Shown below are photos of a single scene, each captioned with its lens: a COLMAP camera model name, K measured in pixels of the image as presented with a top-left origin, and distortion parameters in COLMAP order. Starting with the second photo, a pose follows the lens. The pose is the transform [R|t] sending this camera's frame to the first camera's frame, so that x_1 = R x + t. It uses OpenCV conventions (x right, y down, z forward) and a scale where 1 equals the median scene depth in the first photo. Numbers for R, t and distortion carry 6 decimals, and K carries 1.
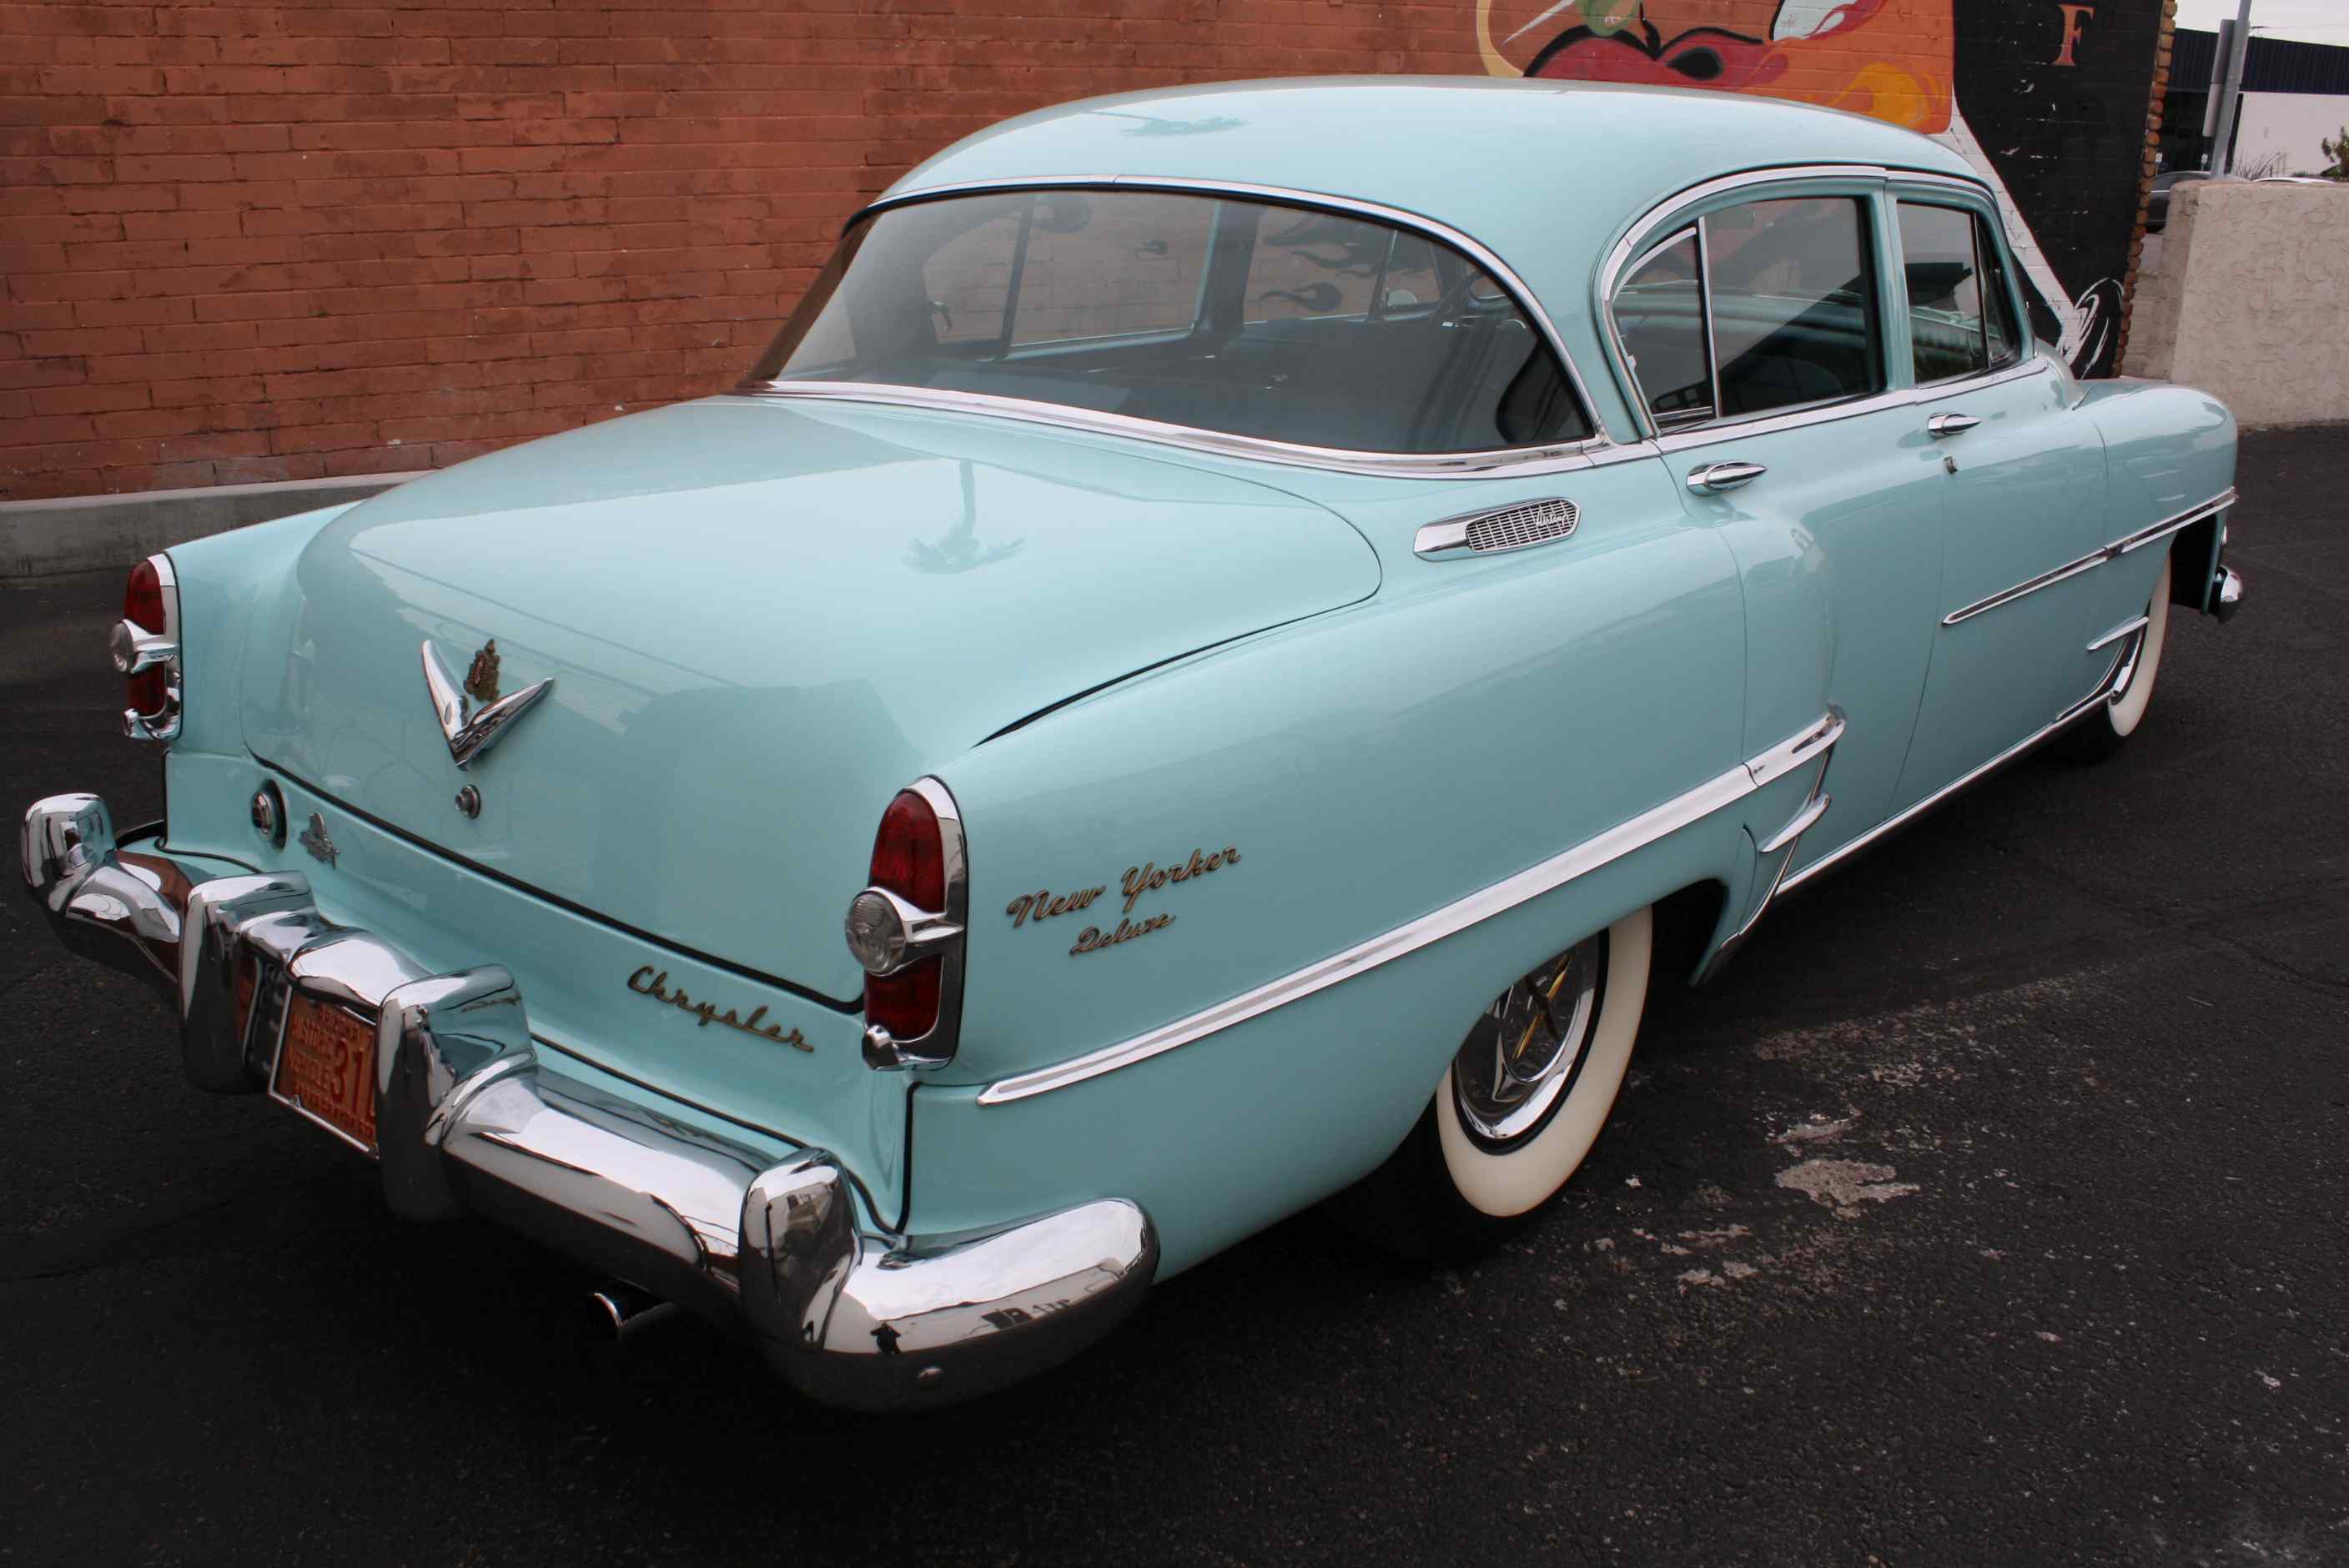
lens RADIAL K [[1980.6, 0, 1179.4], [0, 1980.6, 783.8], [0, 0, 1]] dist [-0.162285, 0.142678]
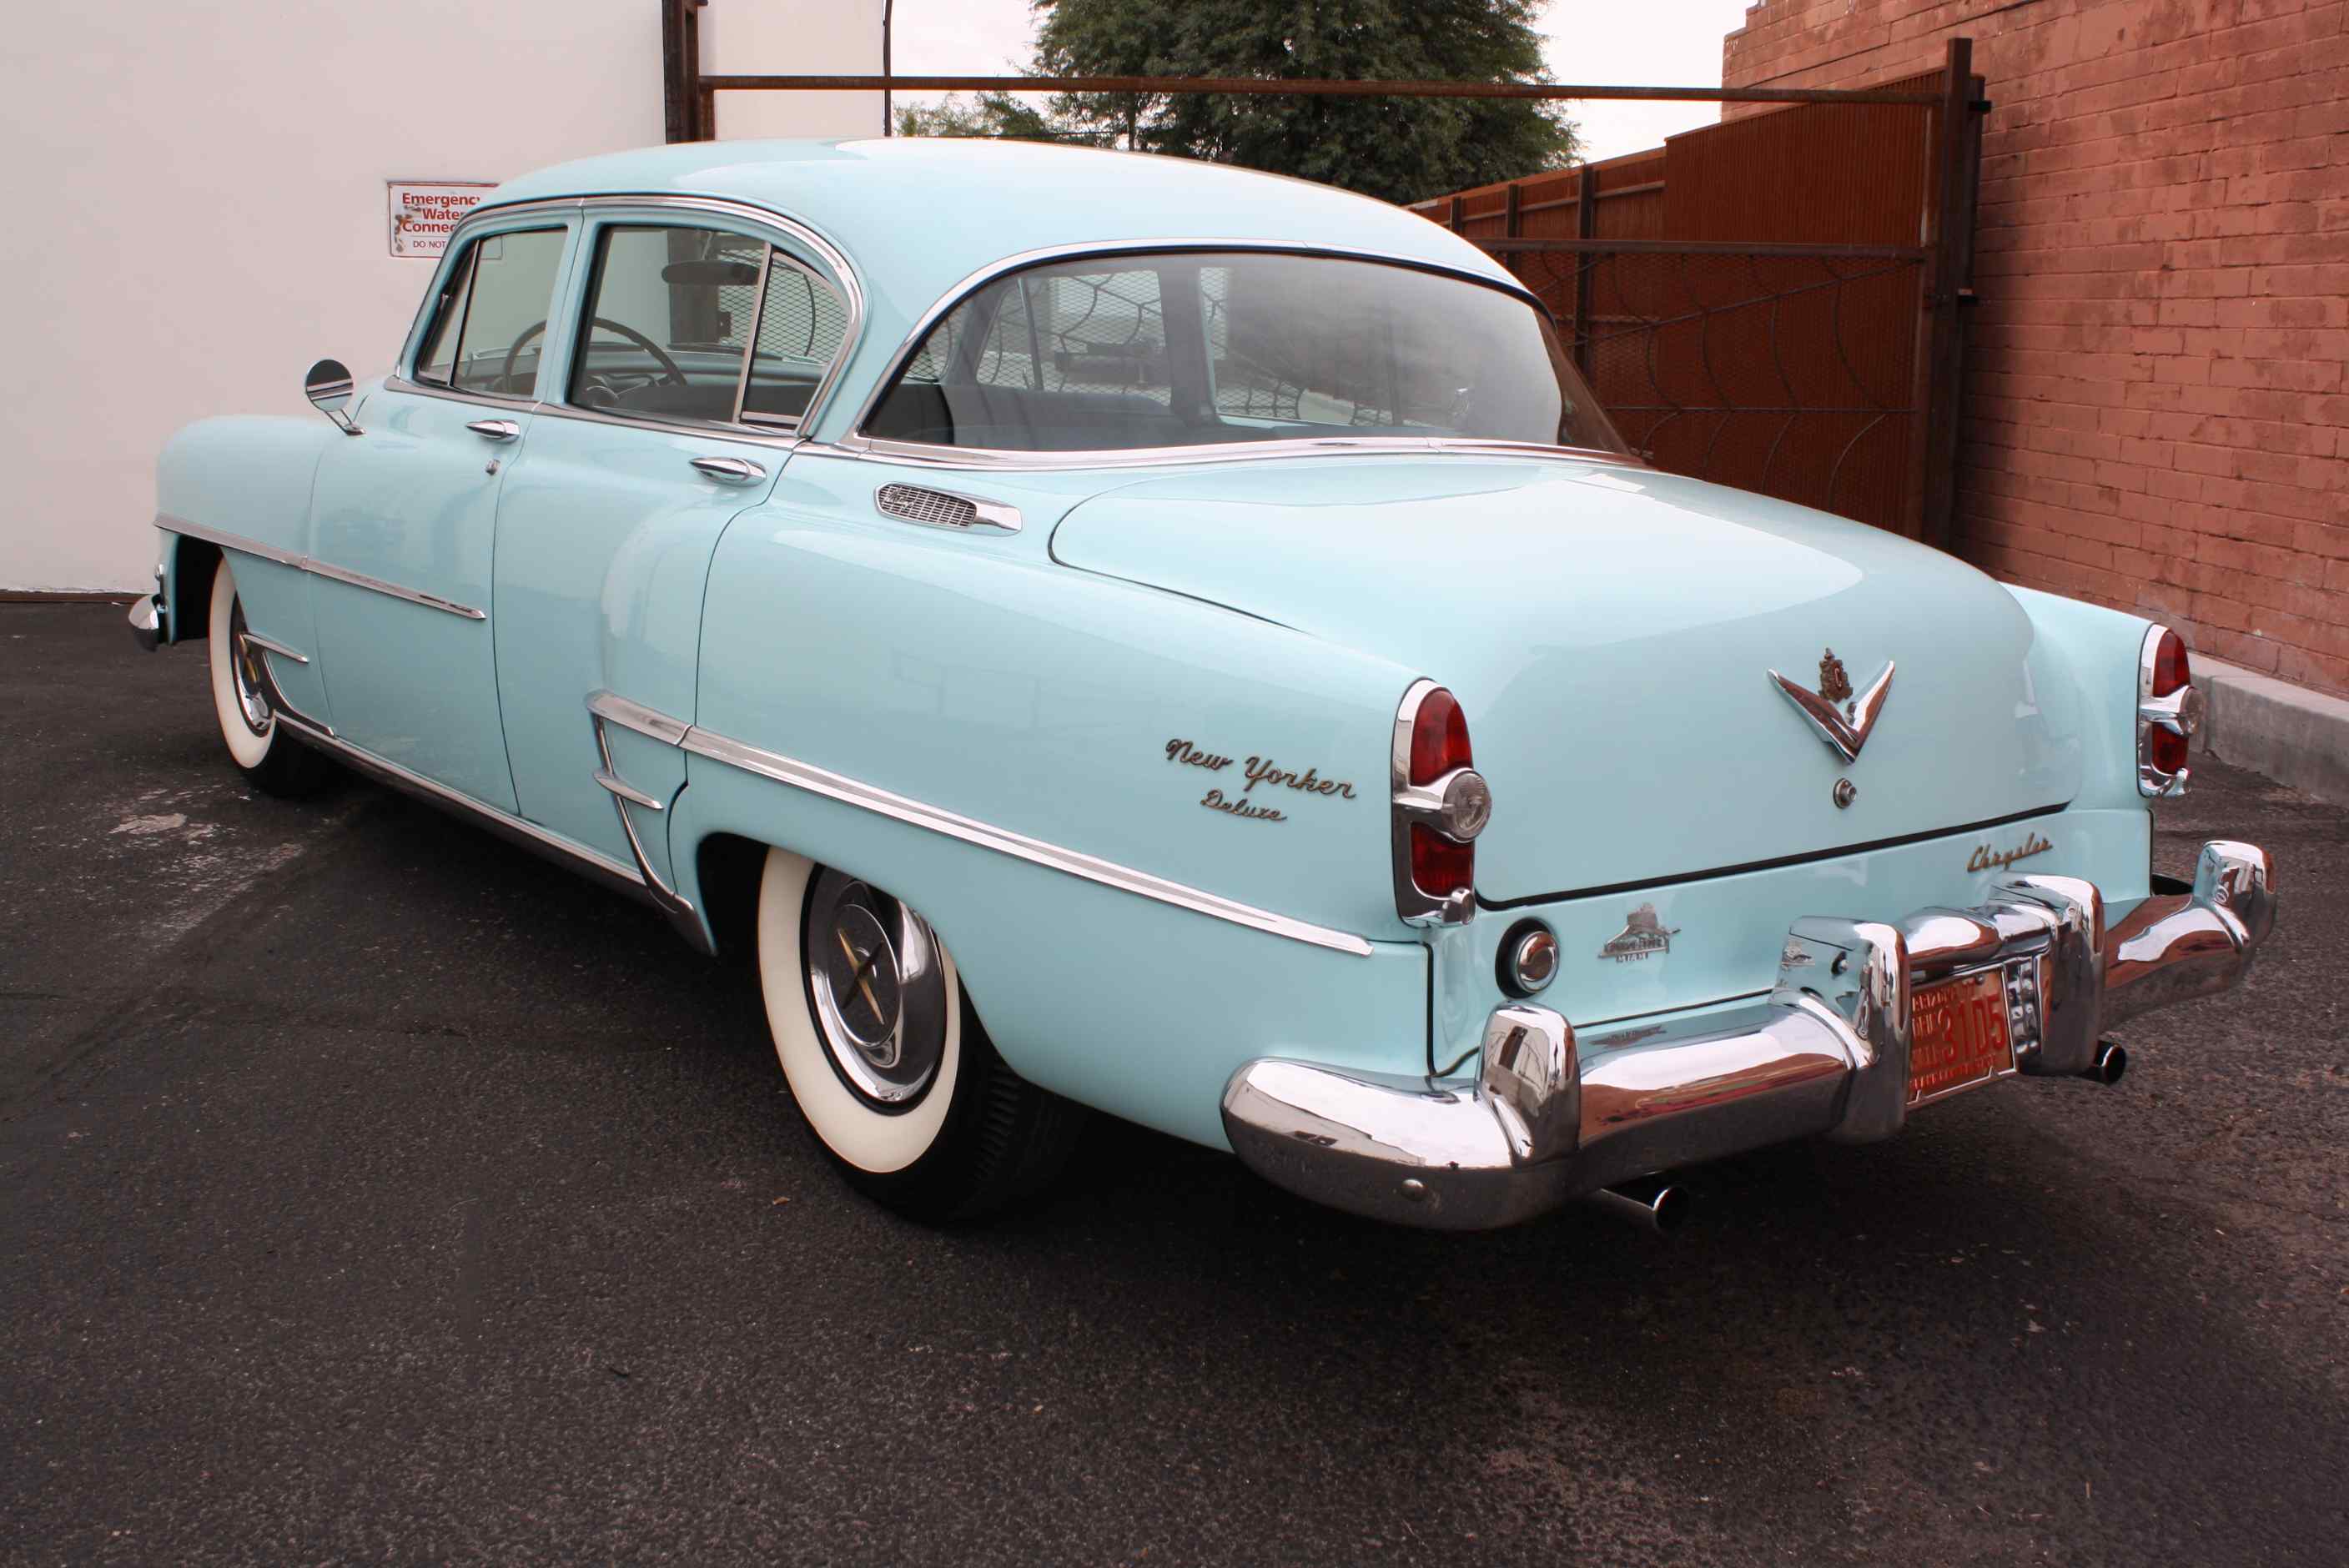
lens RADIAL K [[2253.2, 0, 1190.9], [0, 2253.2, 782.5], [0, 0, 1]] dist [-0.150356, 0.157625]
pose [[-0.350288, 0.176849, -0.919795, 0.728704], [-0.321979, 0.899432, 0.295554, -0.275885], [0.879561, 0.399684, -0.258119, 0.940184]]
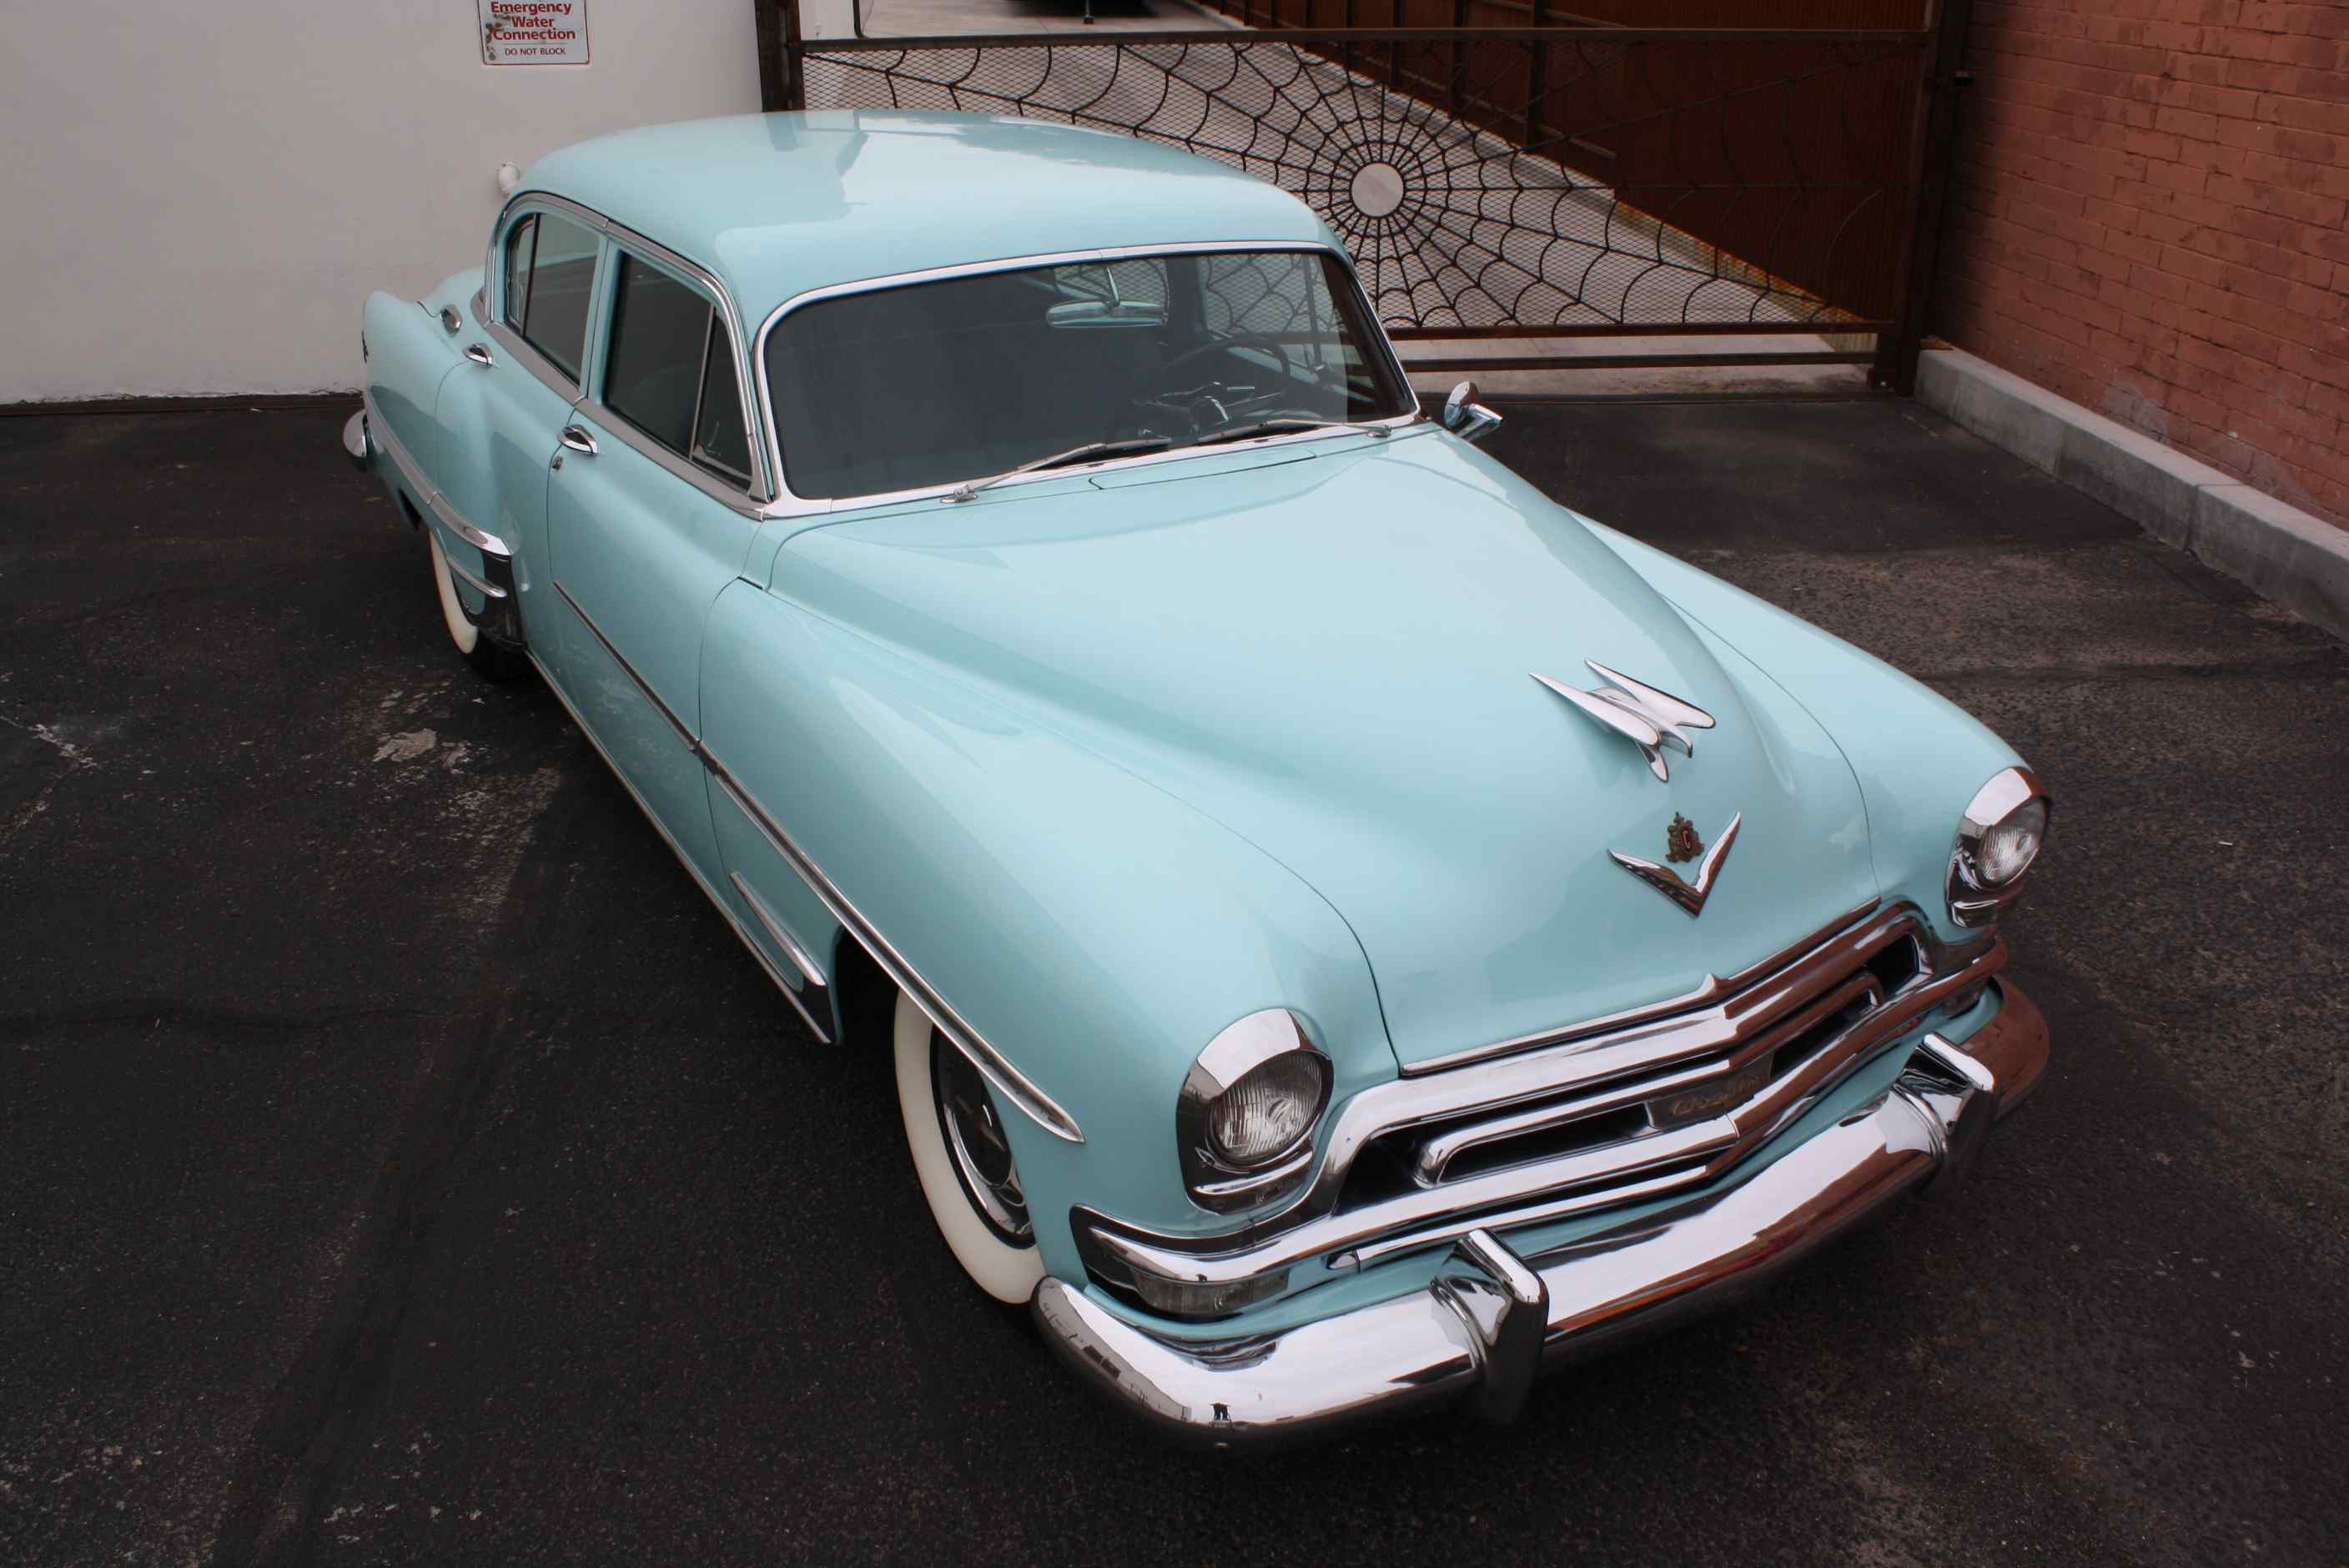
lens RADIAL K [[1980.6, 0, 1179.4], [0, 1980.6, 783.8], [0, 0, 1]] dist [-0.162285, 0.142678]
pose [[-0.307050, 0.389393, -0.868385, 0.706556], [-0.315777, 0.819085, 0.478941, -0.353073], [0.897778, 0.421275, -0.128538, 0.790045]]
